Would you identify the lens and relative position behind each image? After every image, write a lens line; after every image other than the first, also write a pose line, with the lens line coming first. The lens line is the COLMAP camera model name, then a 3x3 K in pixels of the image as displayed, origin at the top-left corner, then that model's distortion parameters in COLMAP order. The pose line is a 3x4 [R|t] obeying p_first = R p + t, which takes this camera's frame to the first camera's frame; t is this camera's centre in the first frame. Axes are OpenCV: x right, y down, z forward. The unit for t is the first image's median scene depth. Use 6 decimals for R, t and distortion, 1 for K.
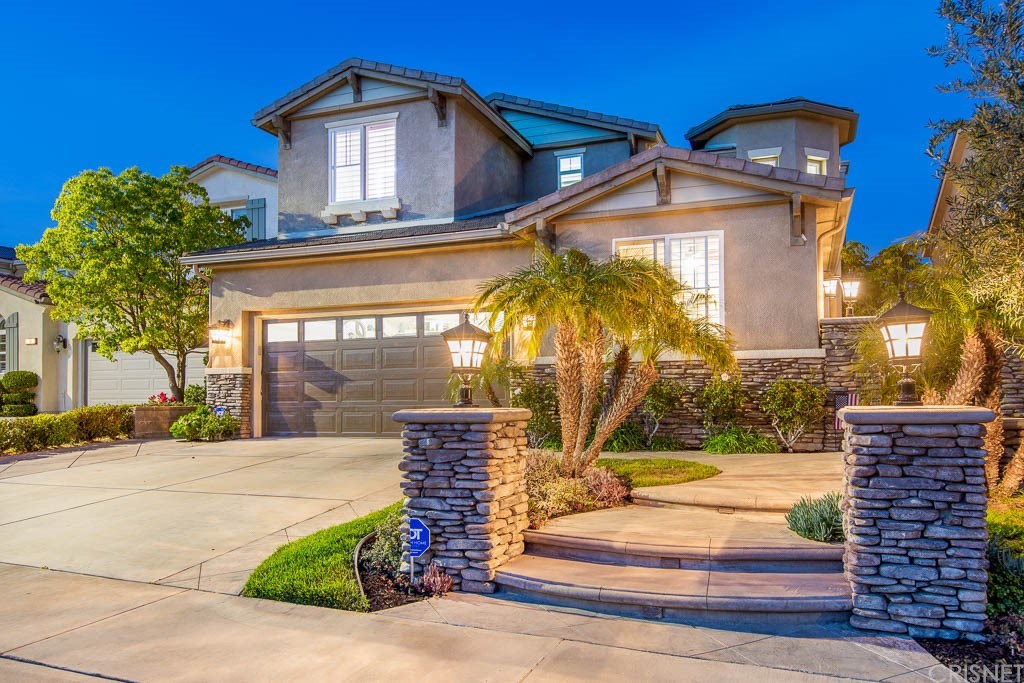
lens RADIAL K [[744.8, 0, 599.0], [0, 744.8, 401.8], [0, 0, 1]] dist [-0.000506, -0.000624]
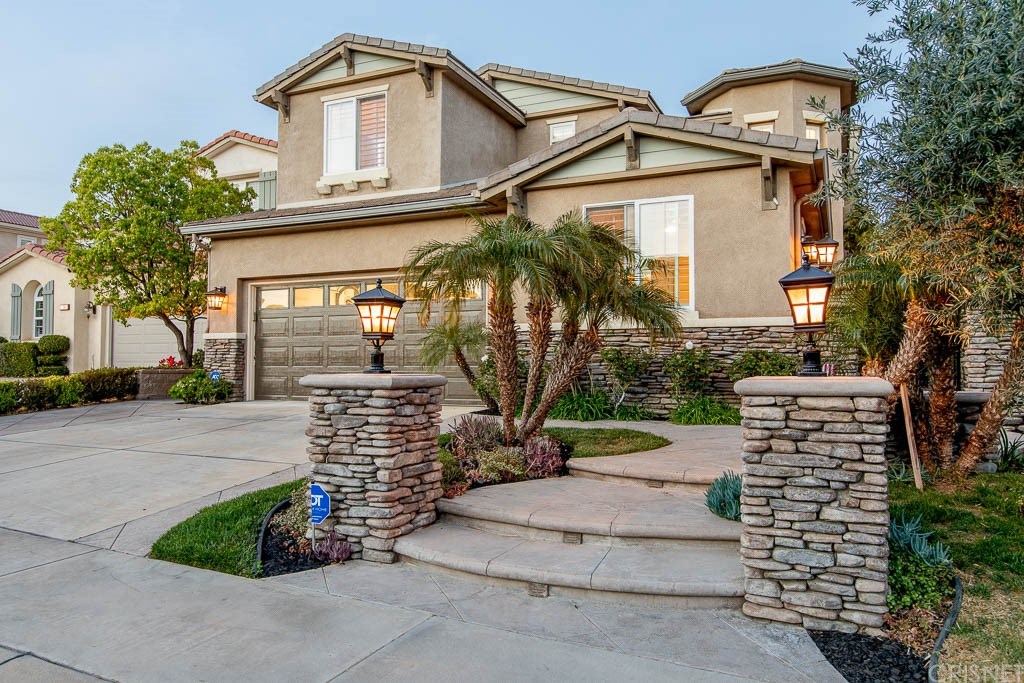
lens RADIAL K [[744.8, 0, 560.7], [0, 744.8, 348.7], [0, 0, 1]] dist [-0.000506, -0.000624]
pose [[0.995180, 0.008478, -0.097699, 0.098988], [-0.011301, 0.999533, -0.028377, 0.000568], [0.097413, 0.029344, 0.994811, 0.023276]]
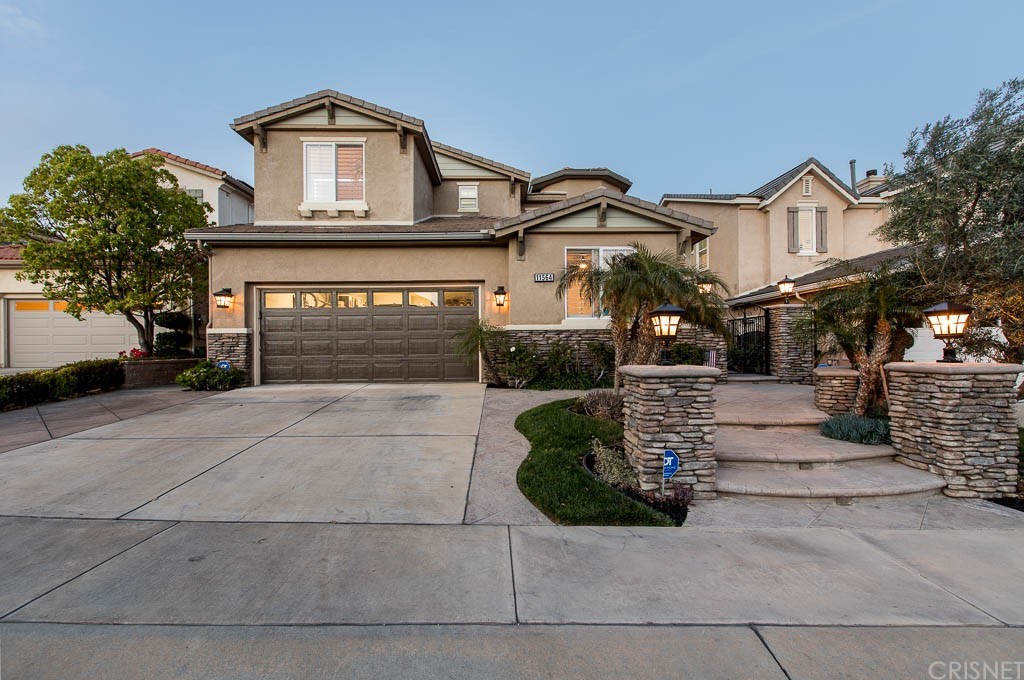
lens RADIAL K [[465.9, 0, 514.3], [0, 465.9, 353.9], [0, 0, 1]] dist [0.002463, -0.001259]
pose [[0.935167, -0.003208, 0.354193, -0.458828], [0.001244, 0.999983, 0.005772, -0.010936], [-0.354206, -0.004957, 0.935154, 0.183535]]
